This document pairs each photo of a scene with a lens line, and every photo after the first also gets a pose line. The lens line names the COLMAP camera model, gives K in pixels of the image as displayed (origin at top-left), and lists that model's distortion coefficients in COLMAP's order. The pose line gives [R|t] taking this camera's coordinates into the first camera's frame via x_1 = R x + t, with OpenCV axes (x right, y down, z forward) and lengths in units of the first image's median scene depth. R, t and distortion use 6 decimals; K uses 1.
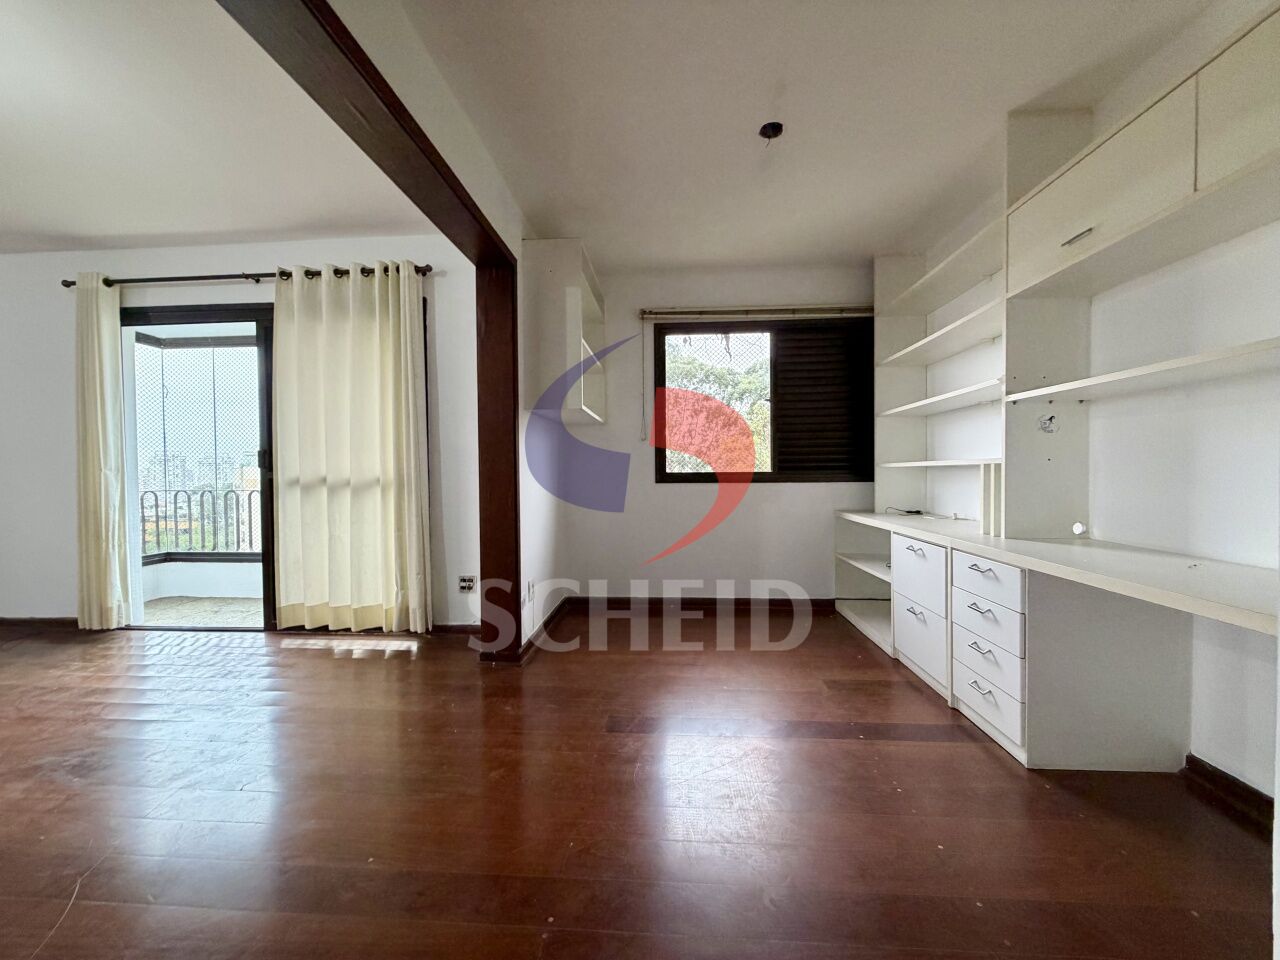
lens RADIAL K [[510.8, 0, 640.0], [0, 510.8, 480.0], [0, 0, 1]] dist [-0.001761, -0.000210]
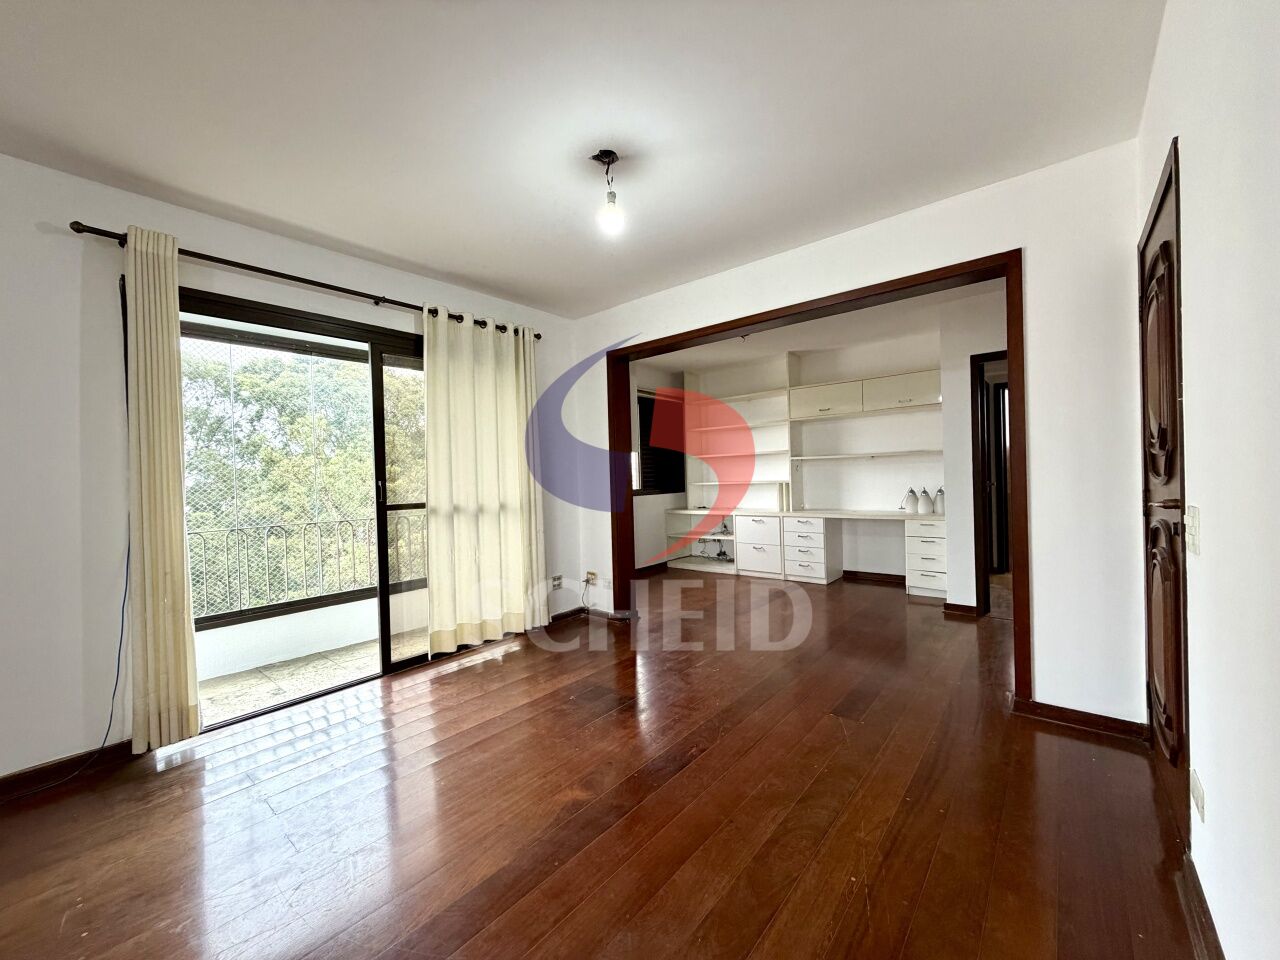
lens RADIAL K [[510.8, 0, 640.0], [0, 510.8, 480.0], [0, 0, 1]] dist [-0.001761, -0.000210]
pose [[0.580572, -0.015920, 0.814053, -1.258894], [0.040101, 0.999155, -0.009059, -0.035186], [-0.813221, 0.037903, 0.580720, 0.068747]]
